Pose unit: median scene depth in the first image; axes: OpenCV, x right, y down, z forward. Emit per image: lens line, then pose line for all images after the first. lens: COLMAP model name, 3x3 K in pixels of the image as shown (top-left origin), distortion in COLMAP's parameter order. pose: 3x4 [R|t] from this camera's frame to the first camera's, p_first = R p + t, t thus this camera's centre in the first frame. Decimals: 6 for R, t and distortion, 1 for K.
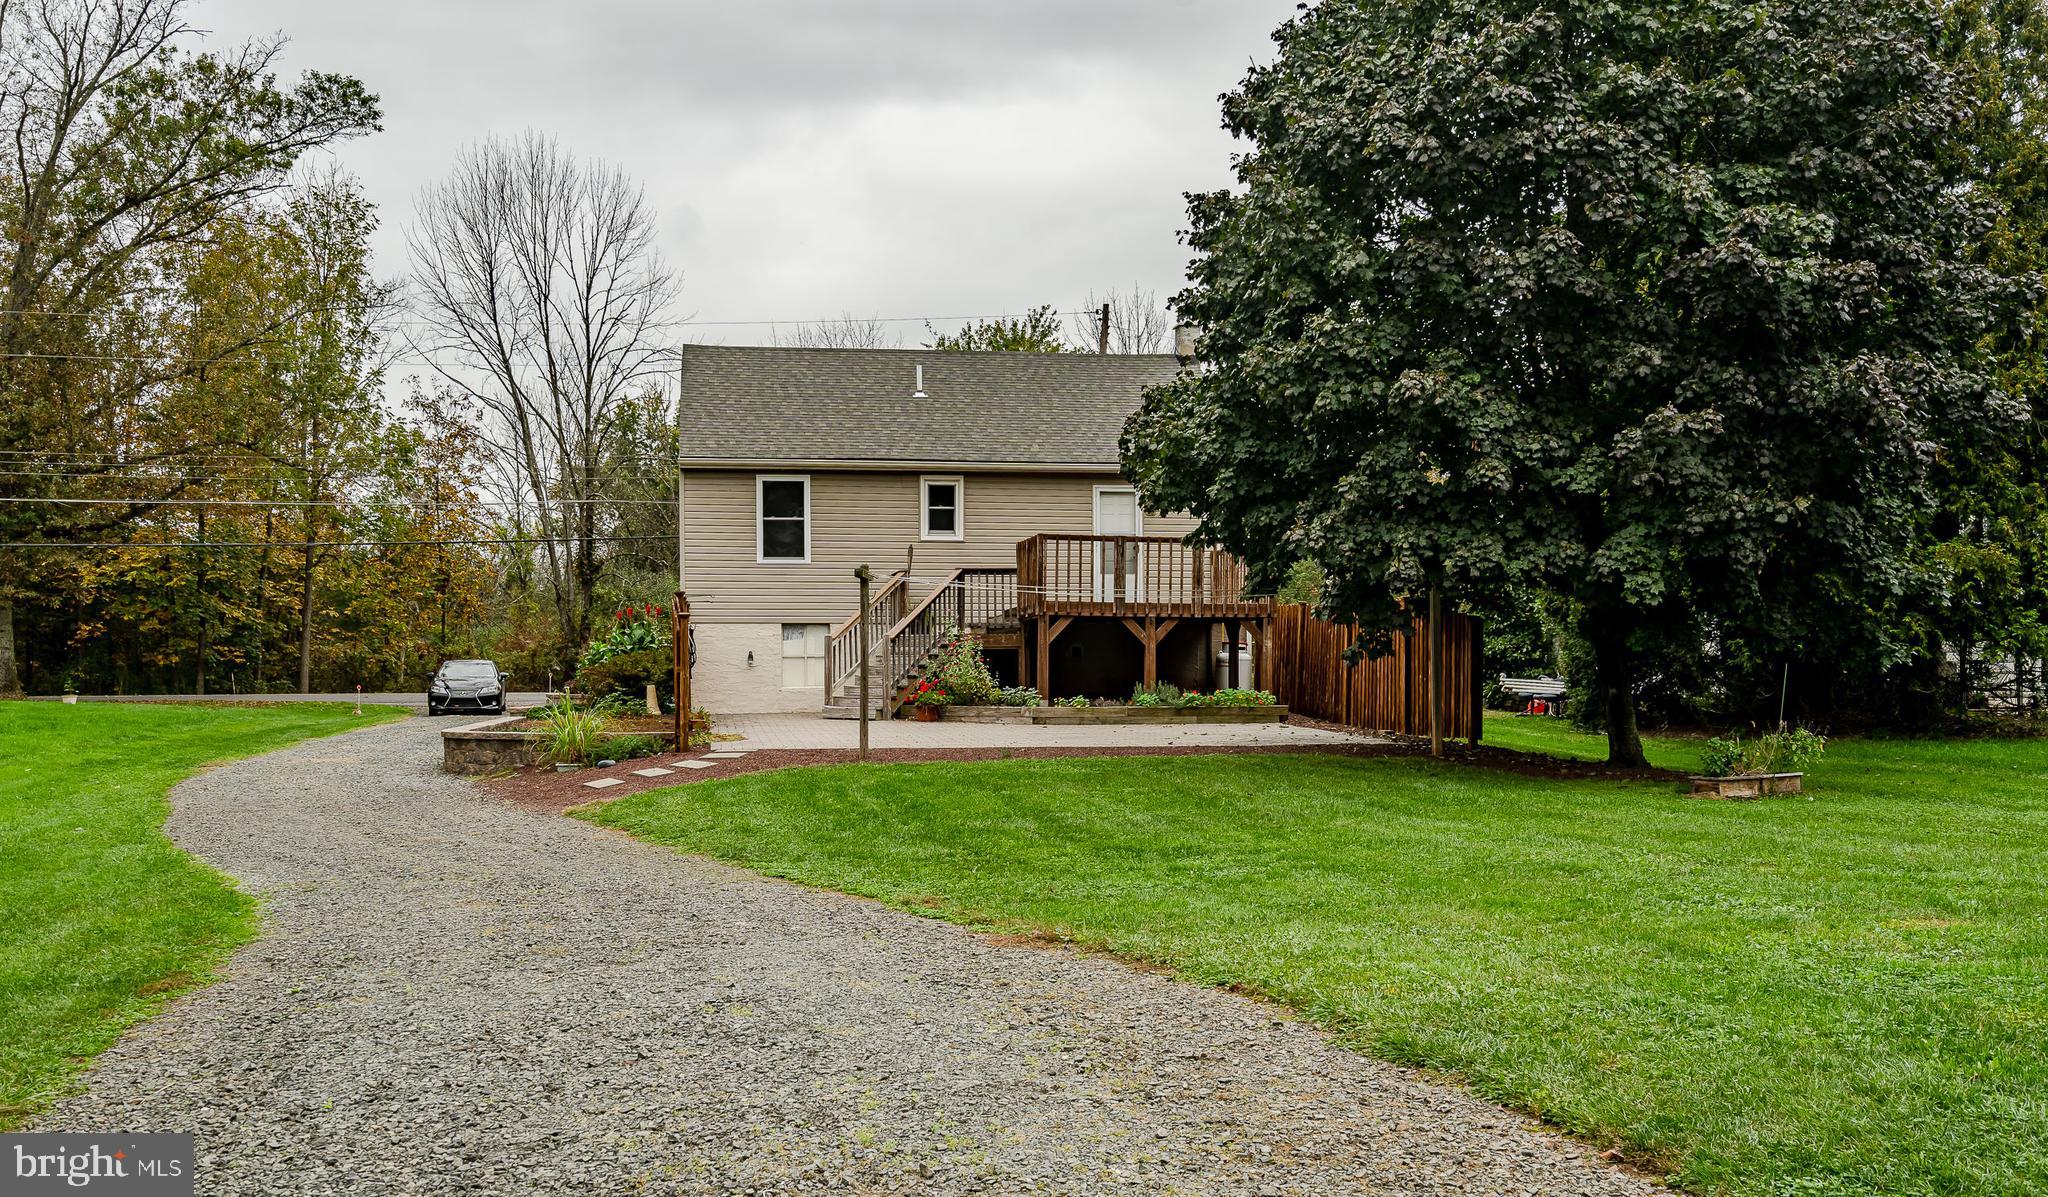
lens RADIAL K [[1862.0, 0, 1016.5], [0, 1862.0, 614.4], [0, 0, 1]] dist [0.007656, 0.000000]
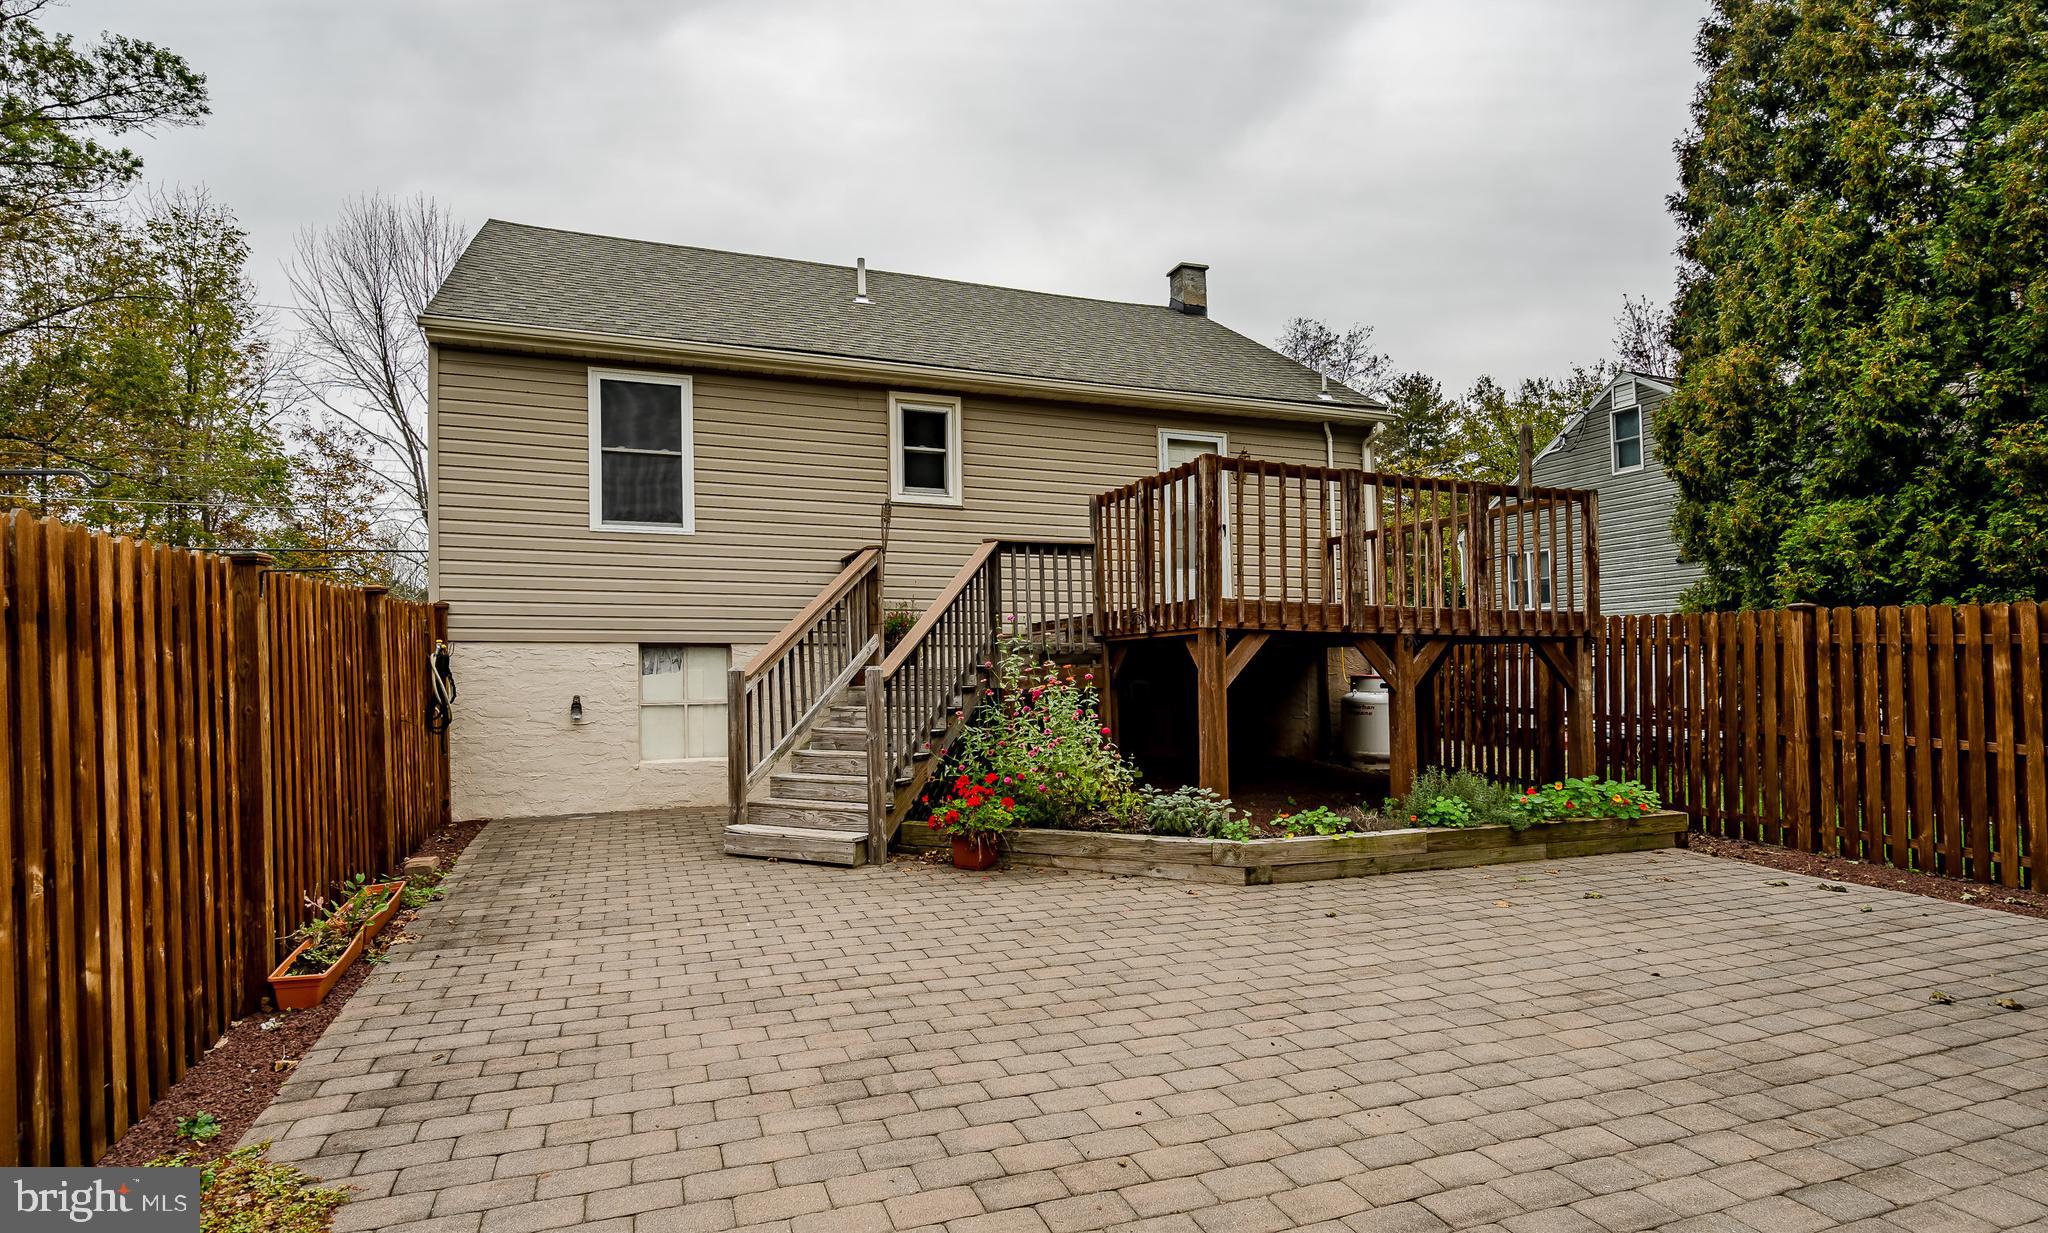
lens RADIAL K [[1072.0, 0, 1035.3], [0, 1072.0, 667.2], [0, 0, 1]] dist [0.003312, 0.000195]
pose [[0.979339, -0.000172, 0.202227, -0.075554], [-0.005451, 0.999614, 0.027248, 0.002523], [-0.202154, -0.027787, 0.978959, 0.664803]]
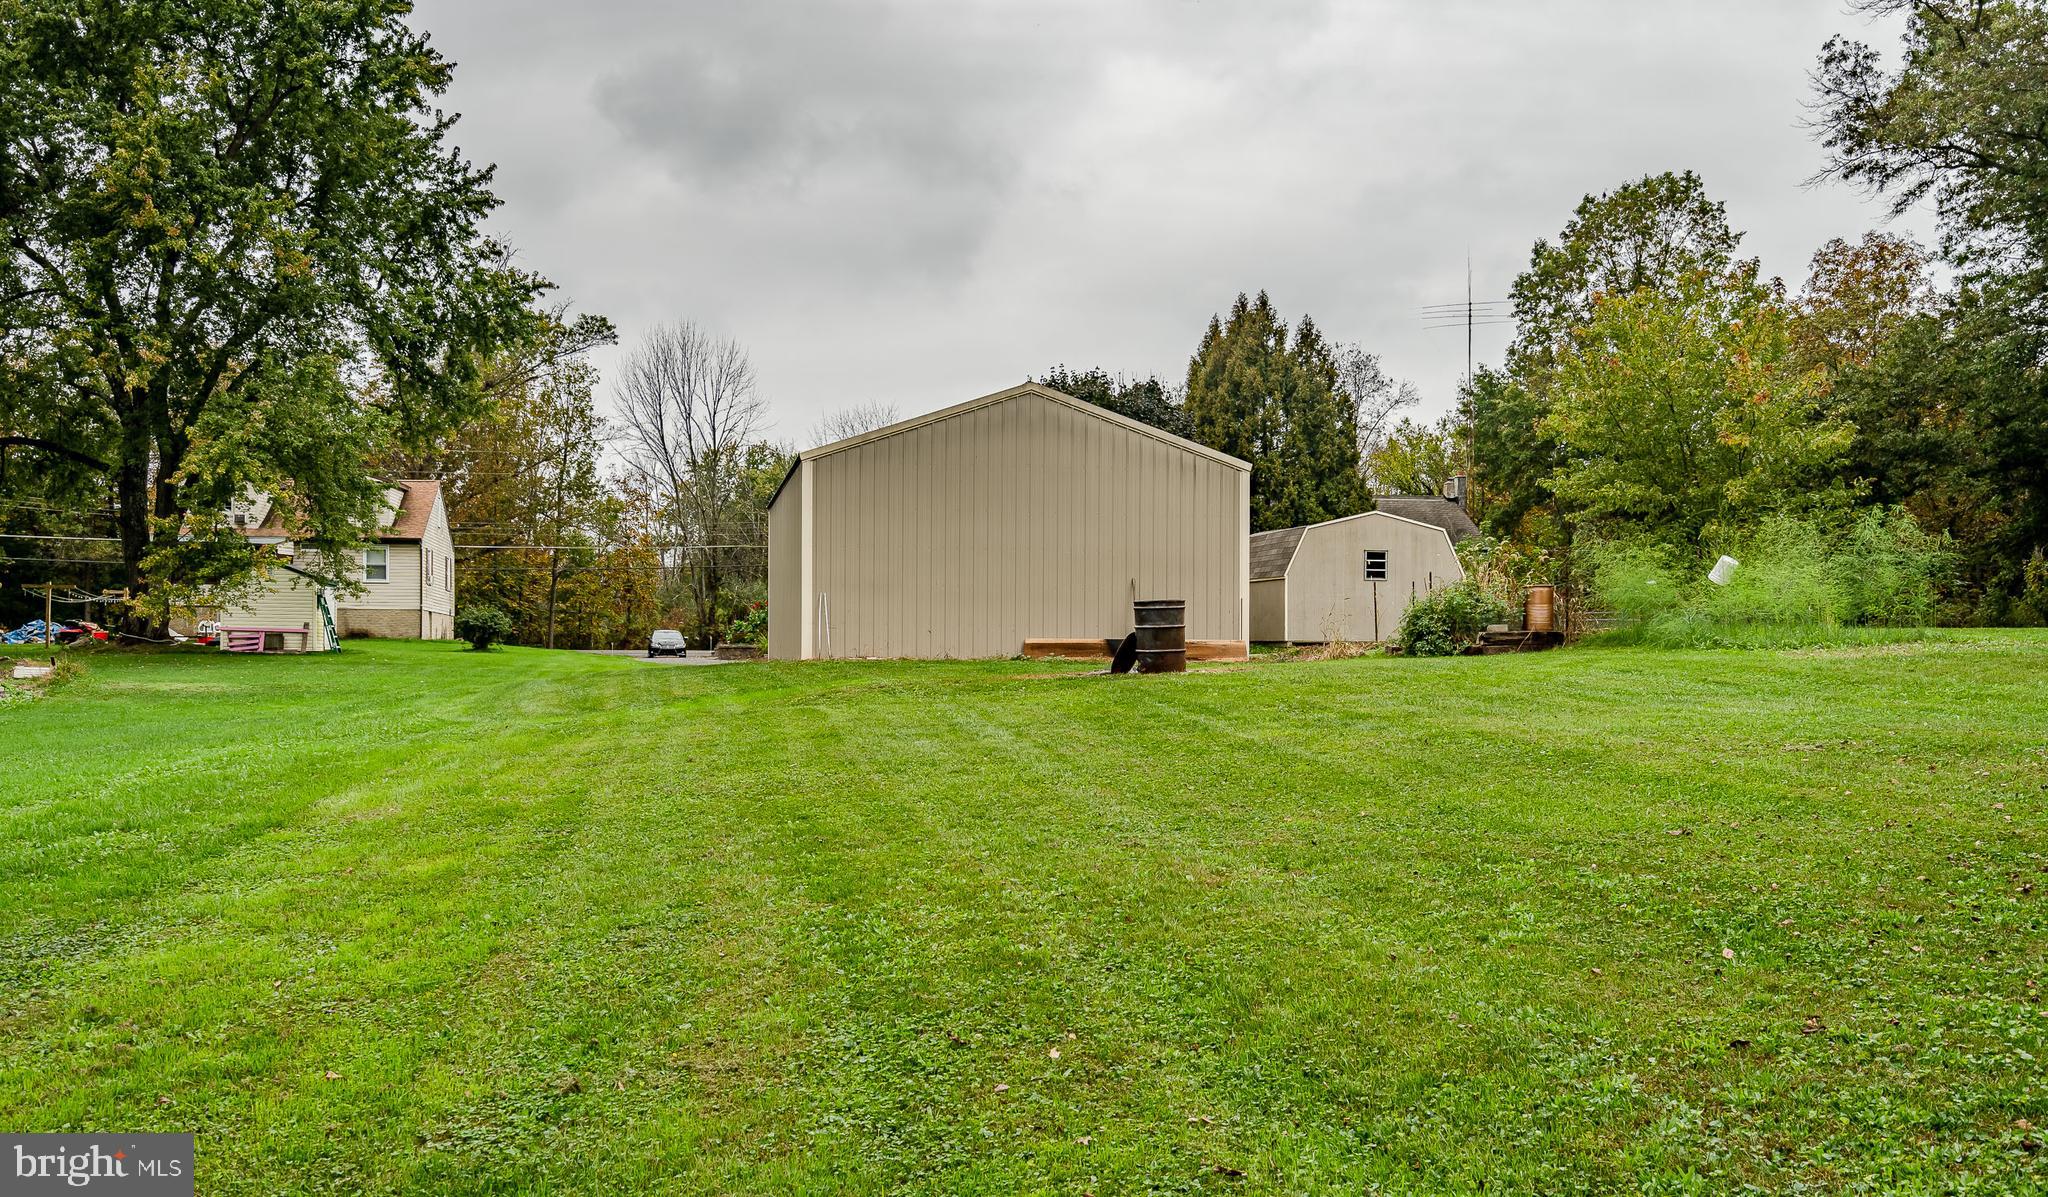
lens RADIAL K [[1770.6, 0, 1025.3], [0, 1770.6, 591.3], [0, 0, 1]] dist [-0.007528, -0.001363]
pose [[0.999932, 0.005934, -0.010033, 0.143538], [-0.006057, 0.999906, -0.012276, 0.008646], [0.009959, 0.012336, 0.999874, -1.296833]]
